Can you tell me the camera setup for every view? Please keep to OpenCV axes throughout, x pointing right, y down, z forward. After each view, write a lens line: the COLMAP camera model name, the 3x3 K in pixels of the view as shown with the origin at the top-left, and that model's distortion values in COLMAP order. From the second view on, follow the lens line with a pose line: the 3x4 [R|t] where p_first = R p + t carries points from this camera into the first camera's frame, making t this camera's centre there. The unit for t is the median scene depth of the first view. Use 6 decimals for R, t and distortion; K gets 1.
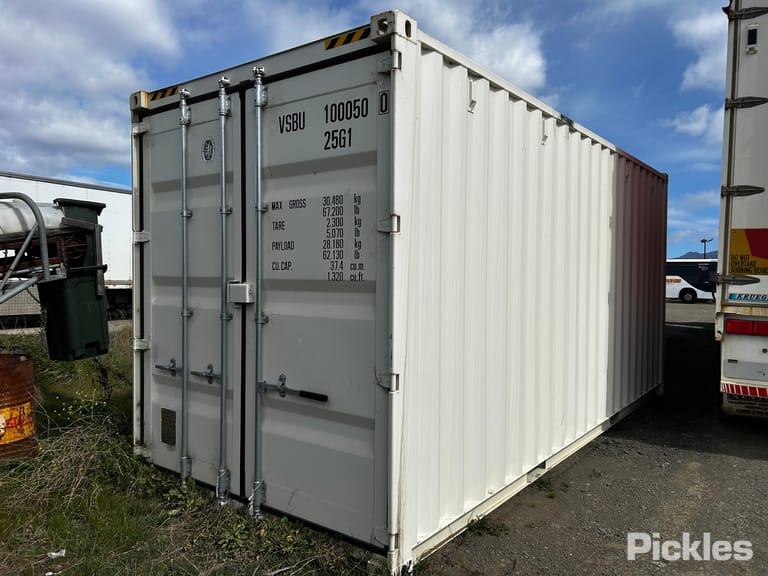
lens RADIAL K [[589.5, 0, 385.8], [0, 589.5, 283.0], [0, 0, 1]] dist [0.047465, -0.052849]
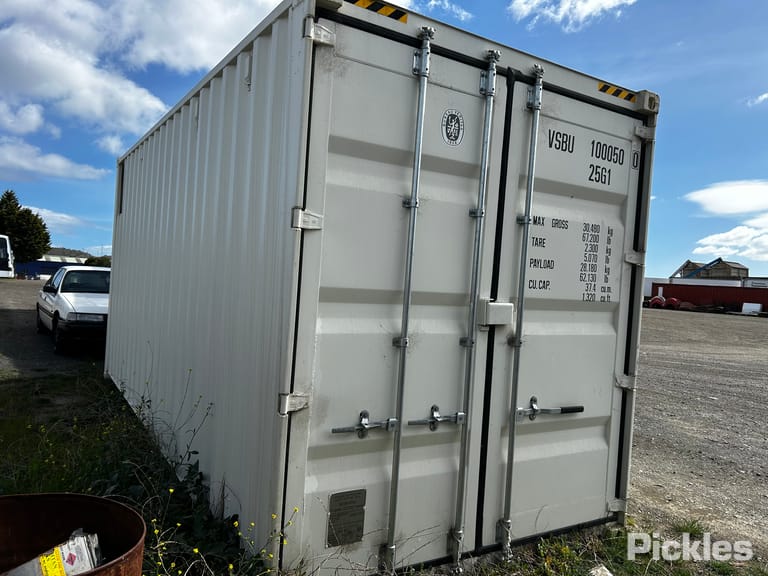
lens RADIAL K [[589.5, 0, 387.2], [0, 589.5, 286.9], [0, 0, 1]] dist [0.047465, -0.052849]
pose [[0.345102, 0.000201, 0.938565, -1.112627], [-0.040567, 0.999069, 0.014702, -0.027648], [-0.937688, -0.043148, 0.344789, 0.857369]]
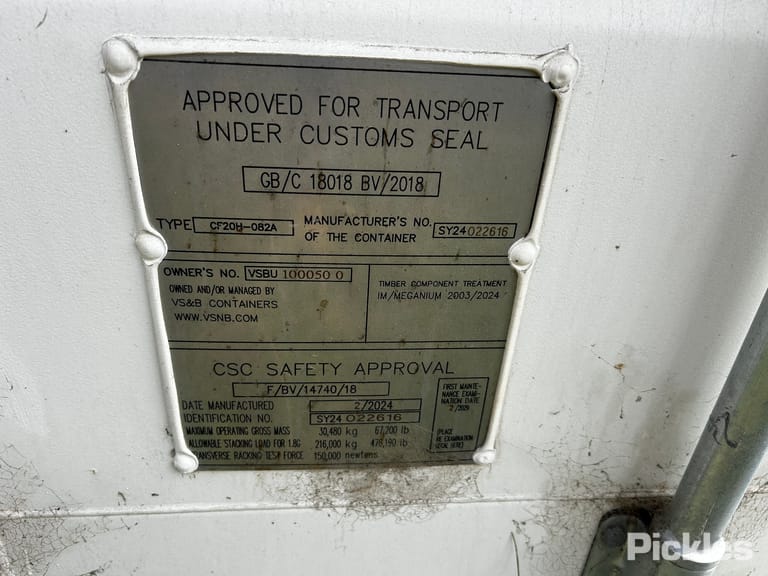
lens RADIAL K [[589.5, 0, 384.1], [0, 589.5, 288.6], [0, 0, 1]] dist [0.047465, -0.052849]
pose [[0.728354, -0.314786, 0.608614, -0.470811], [-0.038004, 0.868300, 0.494581, 0.233387], [-0.684147, -0.383360, 0.620467, 1.095776]]
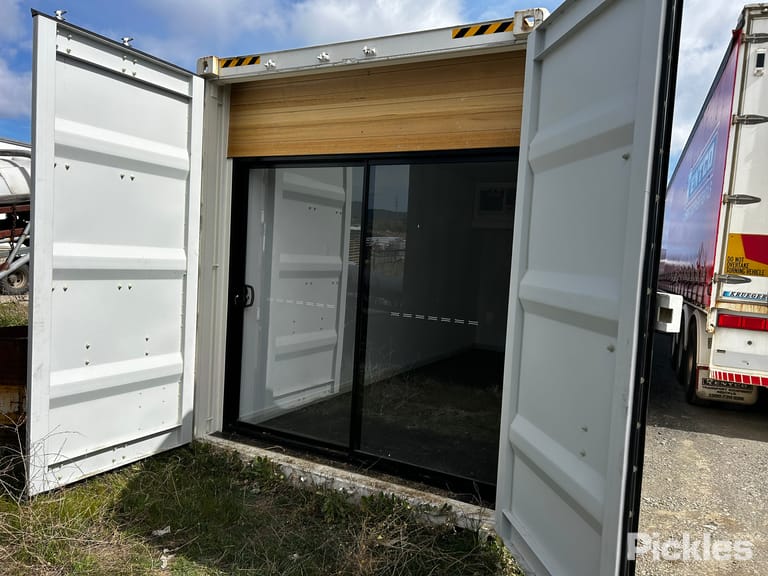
lens RADIAL K [[589.5, 0, 386.8], [0, 589.5, 292.8], [0, 0, 1]] dist [0.047465, -0.052849]
pose [[0.986559, 0.038908, 0.158704, -0.315275], [-0.046197, 0.998028, 0.042504, 0.003615], [-0.156737, -0.049265, 0.986411, -0.005196]]
